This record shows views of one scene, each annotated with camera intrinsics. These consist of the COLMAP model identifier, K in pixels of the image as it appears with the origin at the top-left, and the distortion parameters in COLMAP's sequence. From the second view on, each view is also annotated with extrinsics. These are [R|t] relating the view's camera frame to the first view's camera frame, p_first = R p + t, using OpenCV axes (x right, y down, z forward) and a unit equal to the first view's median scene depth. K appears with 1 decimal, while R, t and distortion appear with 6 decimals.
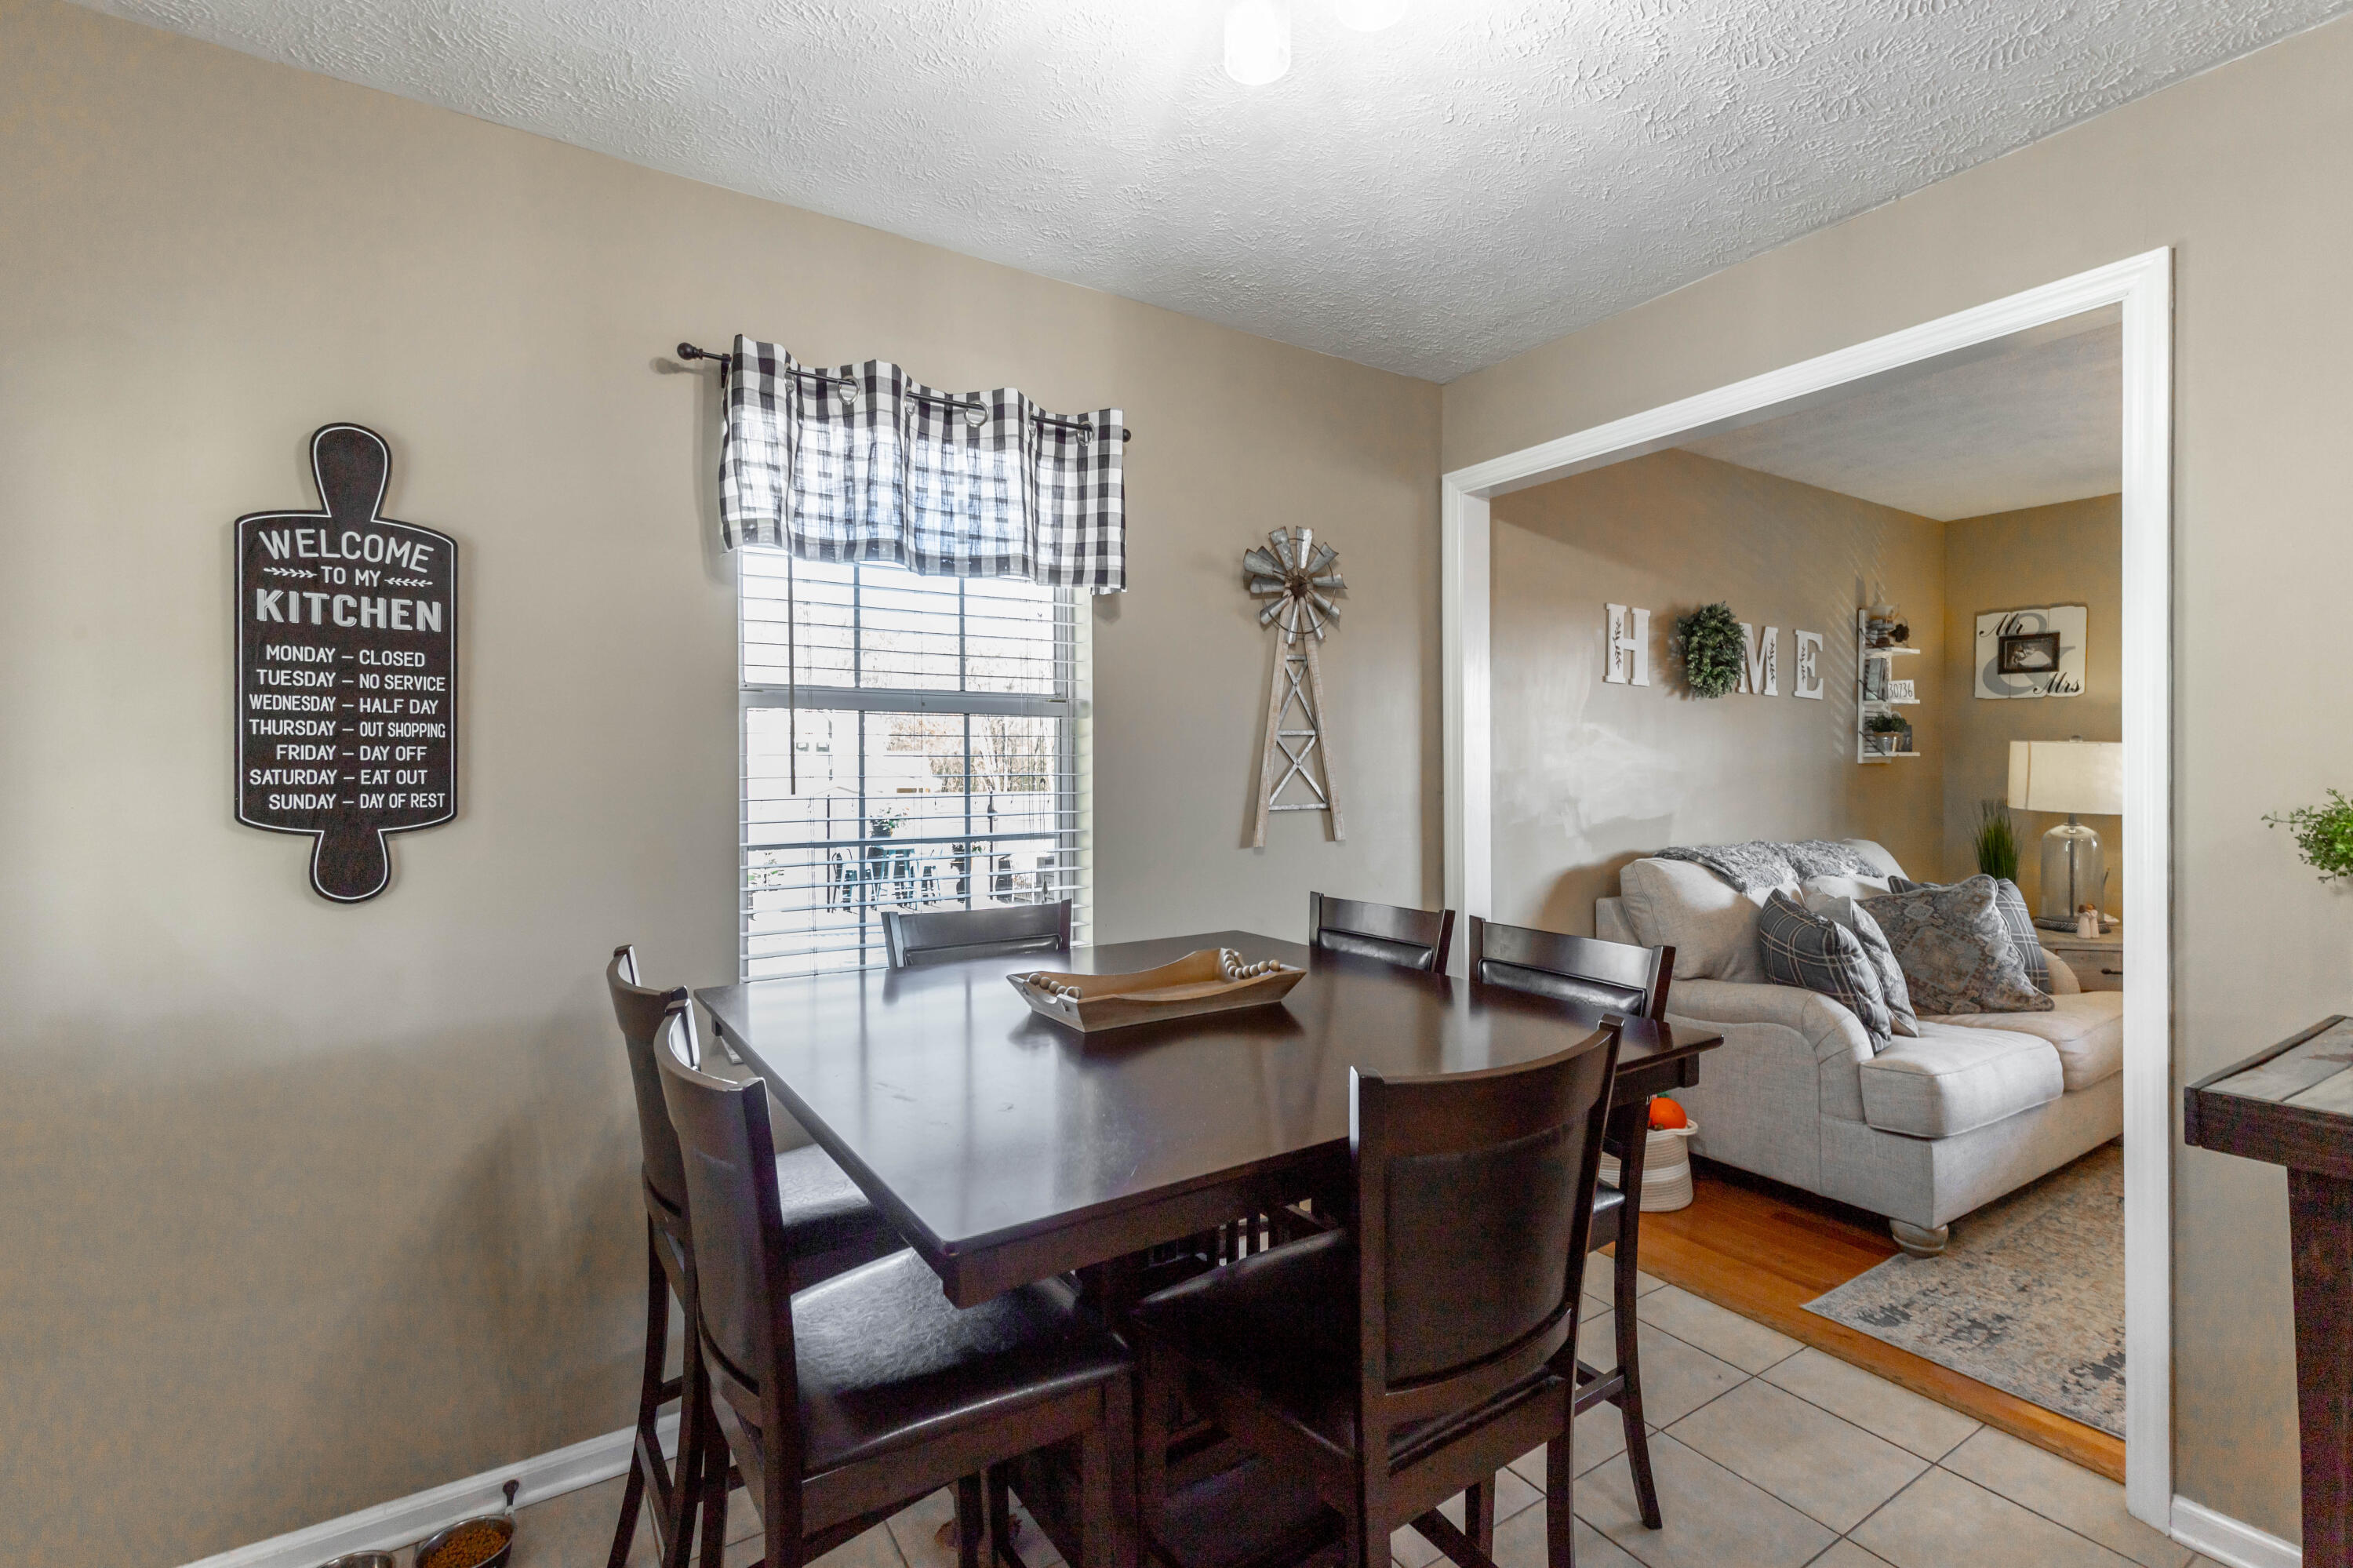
lens RADIAL K [[1062.2, 0, 1196.4], [0, 1062.2, 777.6], [0, 0, 1]] dist [0.008960, -0.000958]
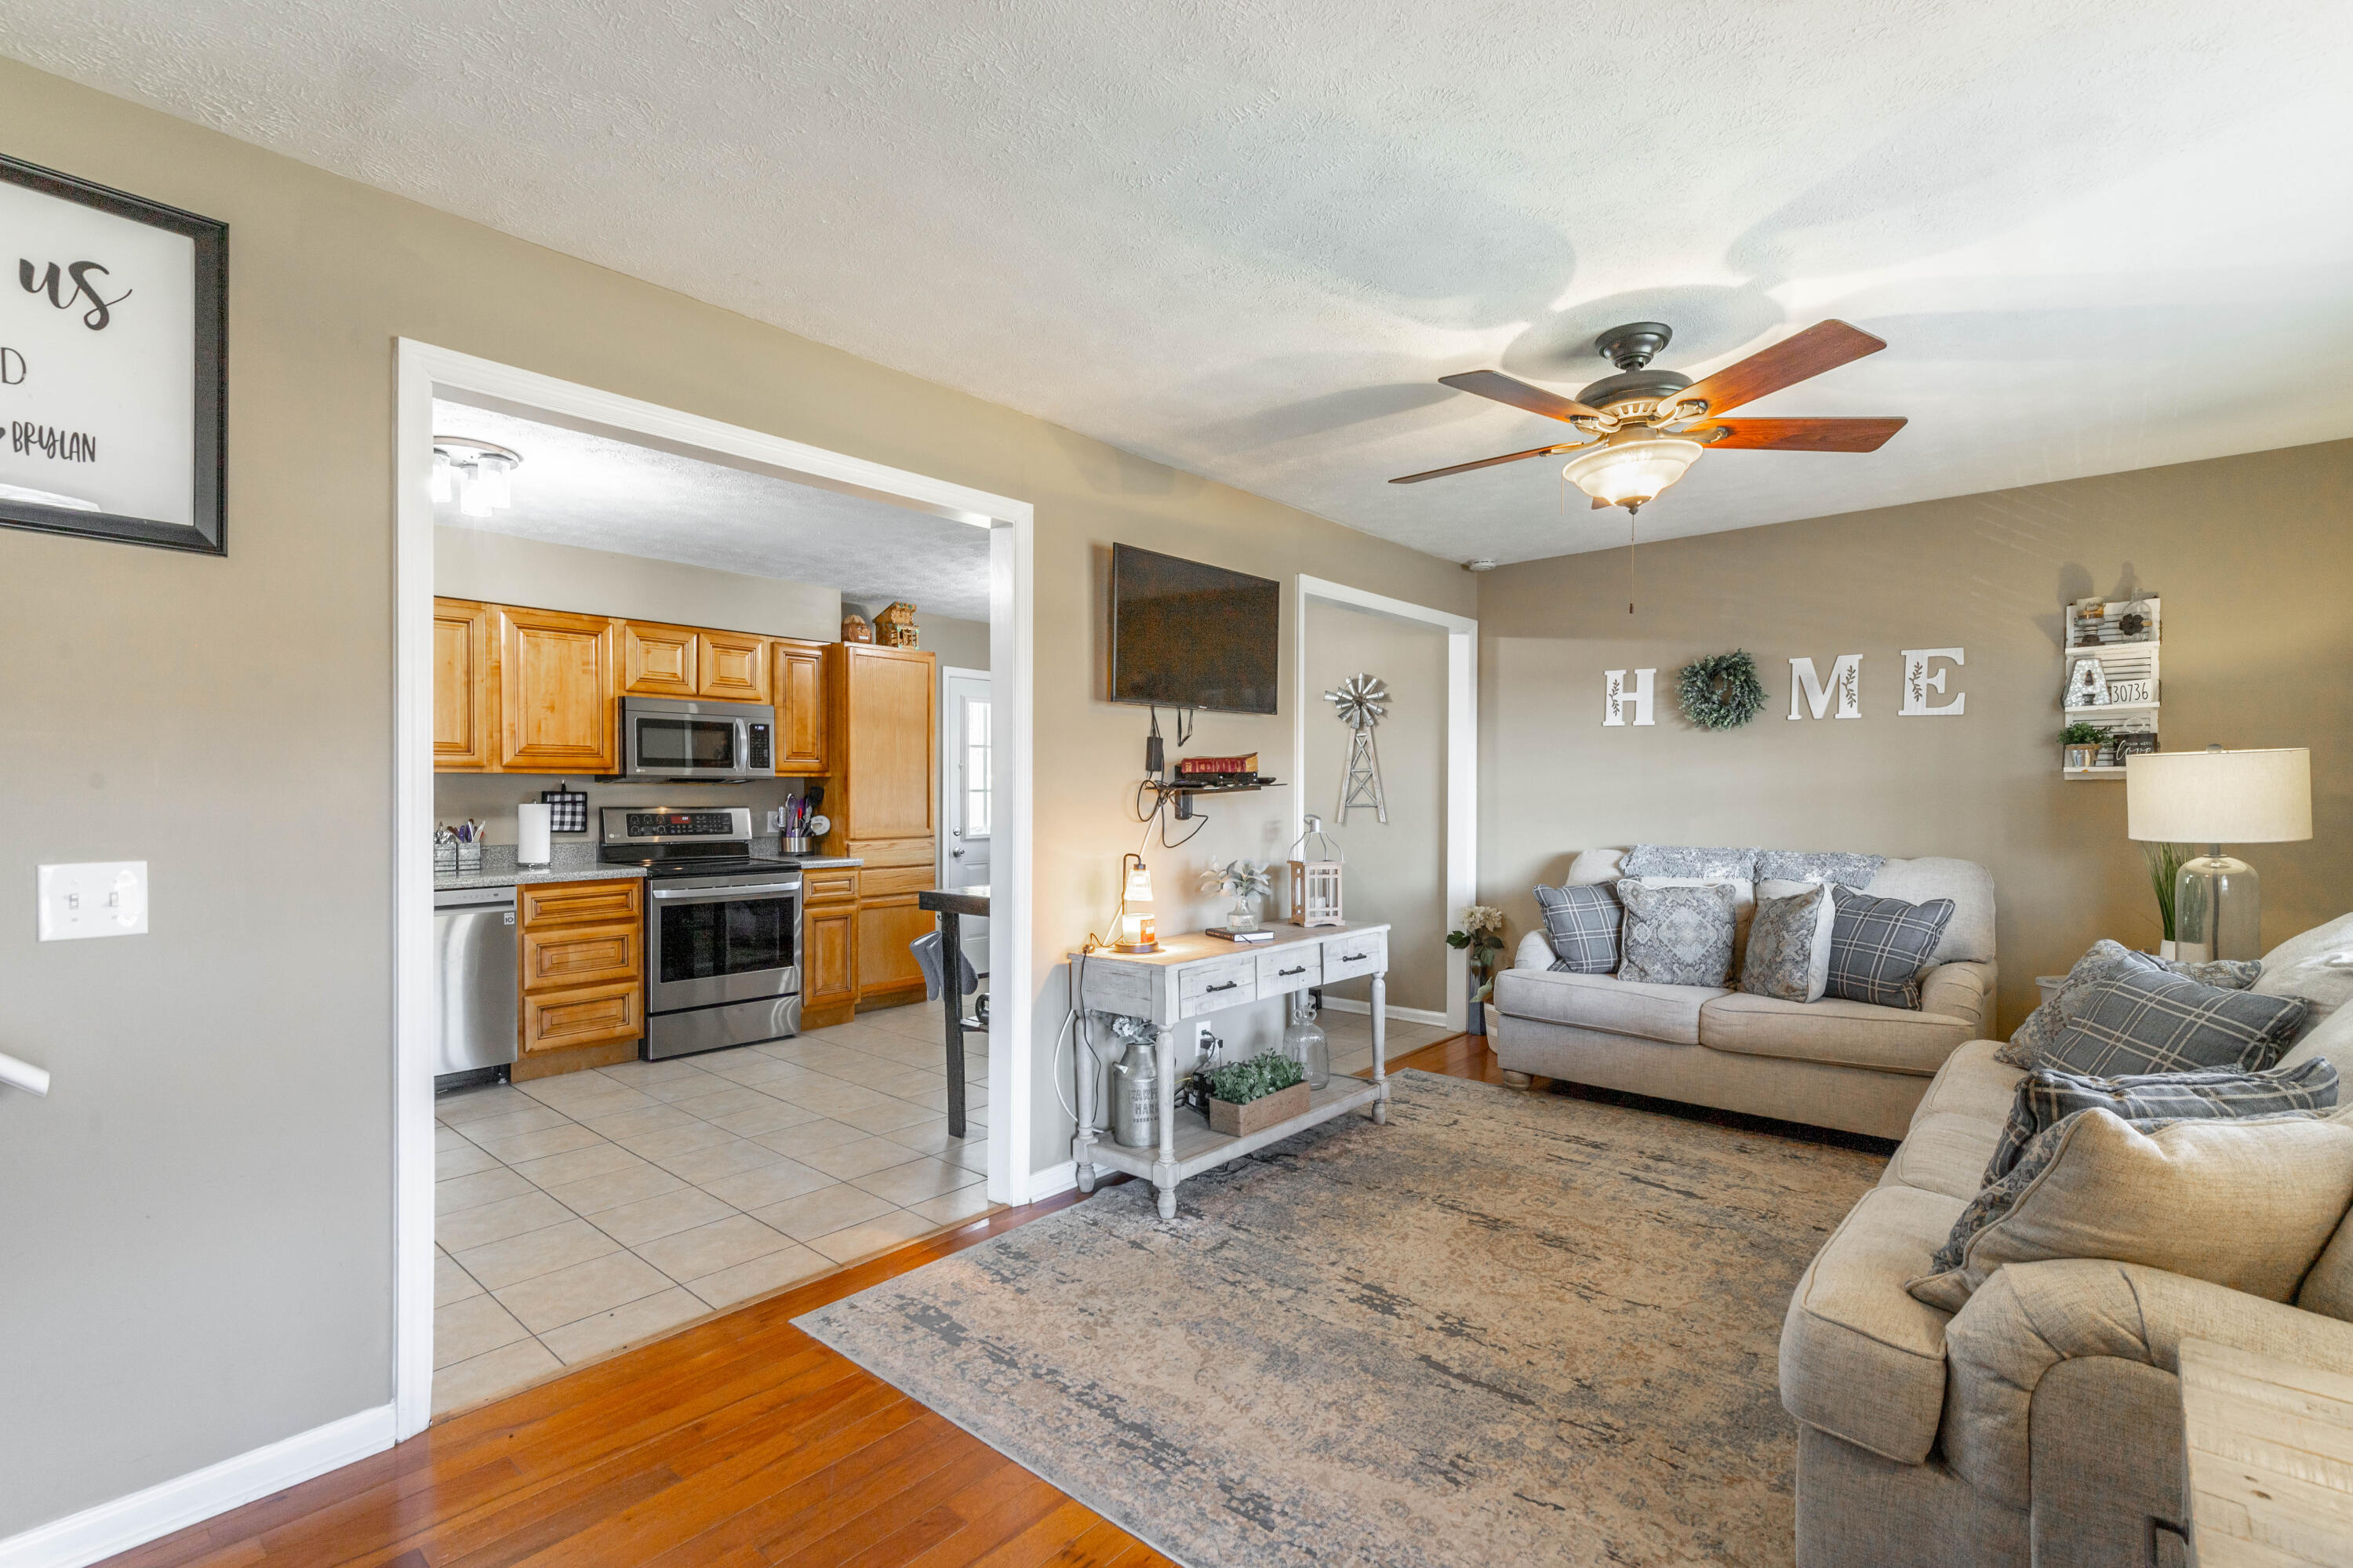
lens RADIAL K [[1062.2, 0, 1185.6], [0, 1062.2, 802.7], [0, 0, 1]] dist [0.008960, -0.000958]
pose [[0.269744, 0.015661, -0.962805, 2.567149], [-0.003500, 0.999877, 0.015284, -0.010458], [0.962926, -0.000753, 0.269766, 0.111146]]
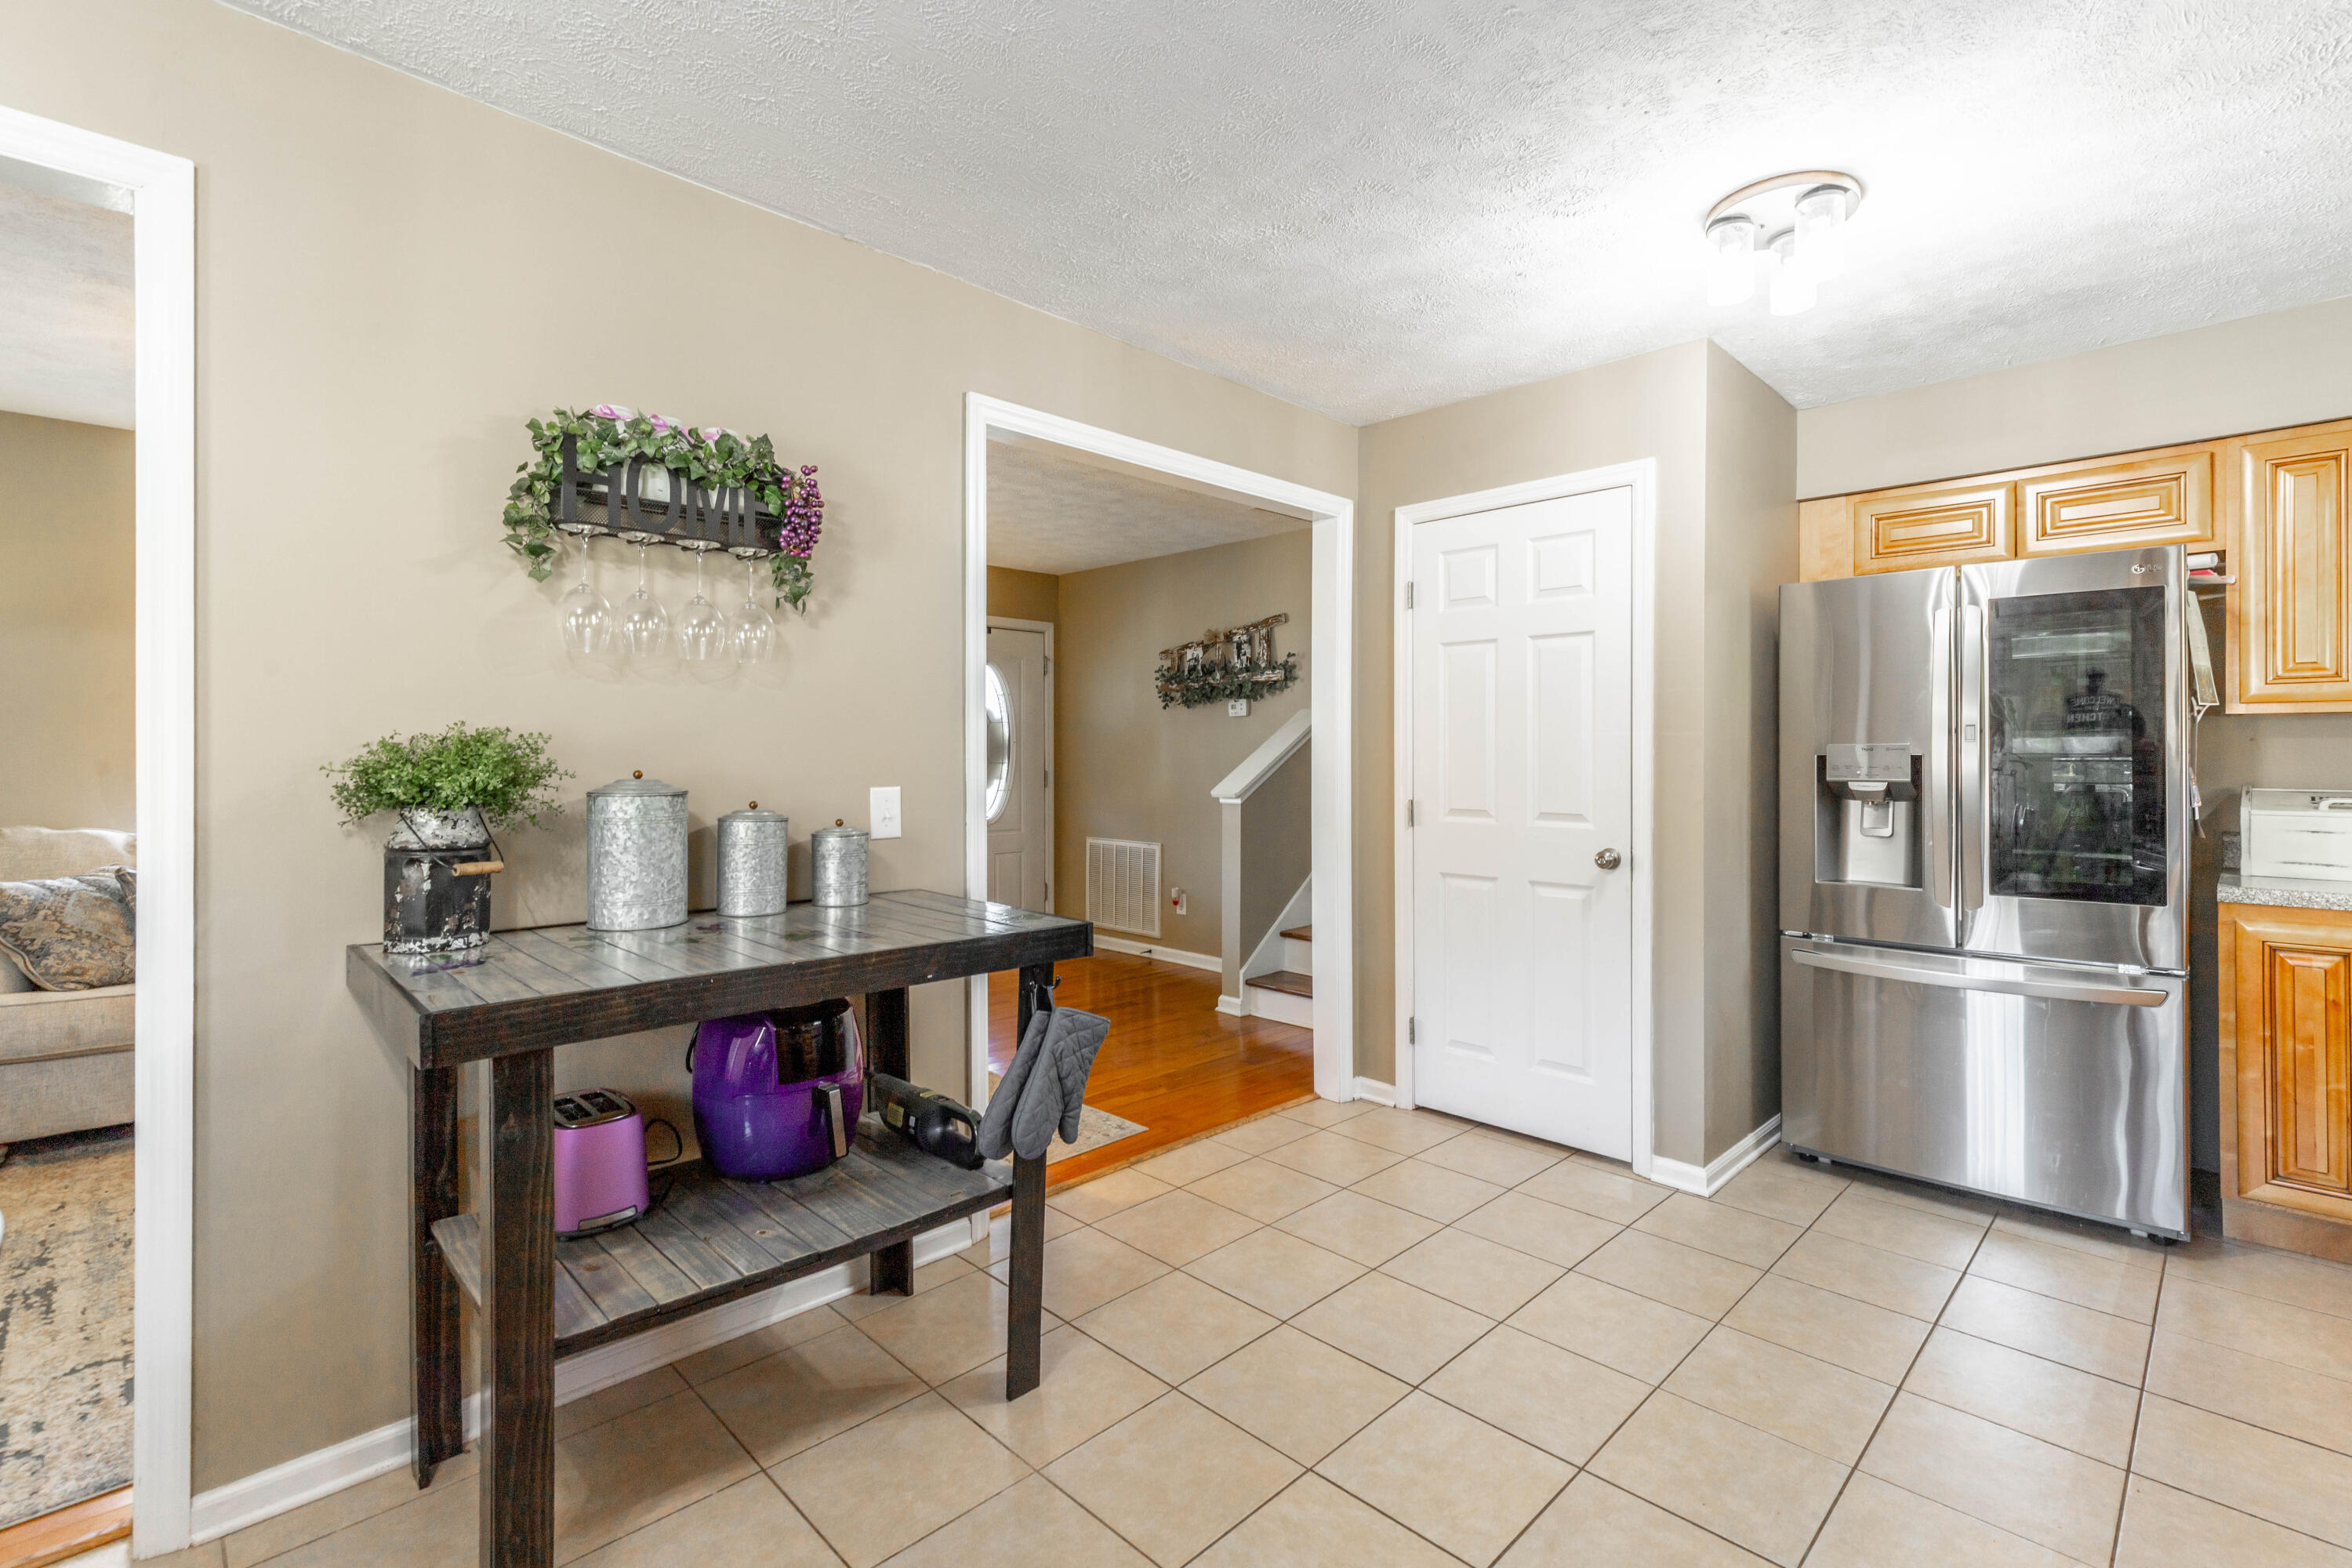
lens RADIAL K [[1061.7, 0, 1190.0], [0, 1061.7, 756.2], [0, 0, 1]] dist [0.008960, -0.000958]
pose [[-0.204286, 0.004056, 0.978903, -0.154562], [0.001105, 0.999992, -0.003913, 0.018889], [-0.978911, 0.000282, -0.204289, 0.268599]]
